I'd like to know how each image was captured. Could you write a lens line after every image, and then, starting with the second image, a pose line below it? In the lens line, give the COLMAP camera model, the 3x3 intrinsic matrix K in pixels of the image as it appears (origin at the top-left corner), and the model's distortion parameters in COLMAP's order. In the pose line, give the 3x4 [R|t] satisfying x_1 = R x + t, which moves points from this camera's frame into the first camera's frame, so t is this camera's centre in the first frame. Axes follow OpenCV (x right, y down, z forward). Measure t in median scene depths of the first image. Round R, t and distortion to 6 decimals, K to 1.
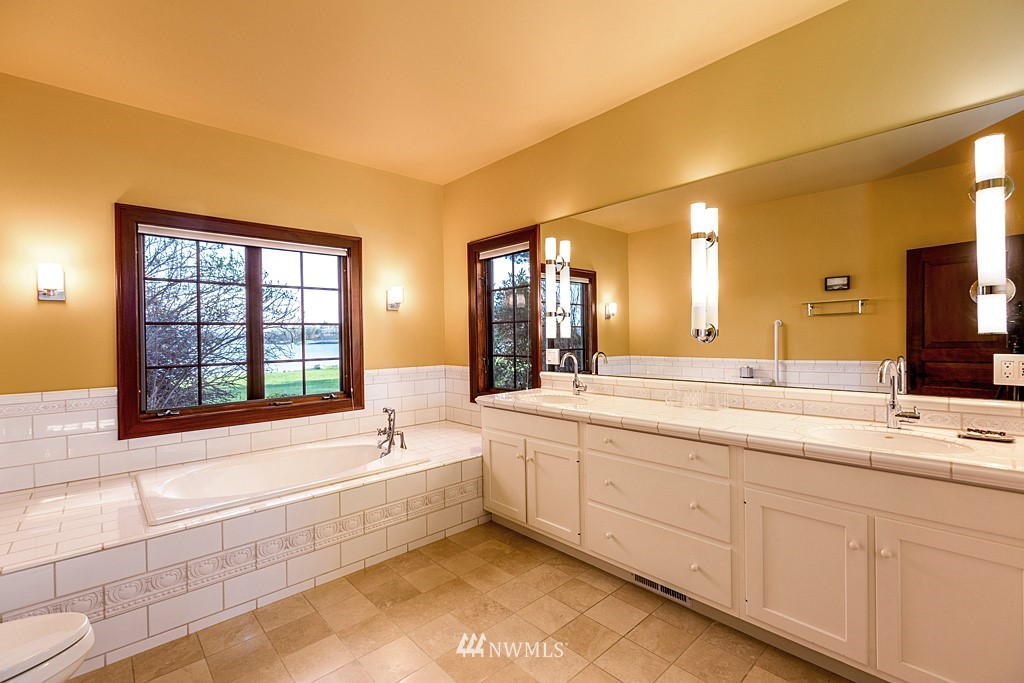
lens RADIAL K [[455.8, 0, 510.8], [0, 455.8, 341.1], [0, 0, 1]] dist [0.005063, 0.000454]
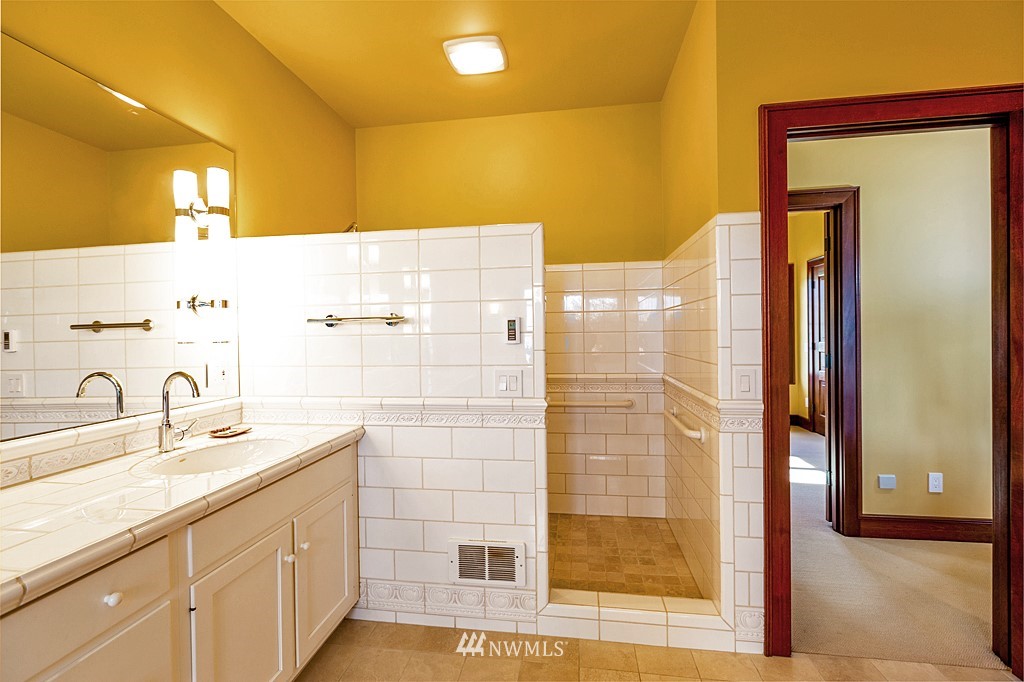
lens RADIAL K [[455.8, 0, 510.4], [0, 455.8, 335.9], [0, 0, 1]] dist [0.005063, 0.000454]
pose [[-0.624860, 0.015653, 0.780580, -0.249458], [0.027607, 0.999617, 0.002055, -0.012653], [-0.780249, 0.022833, -0.625052, 0.994859]]
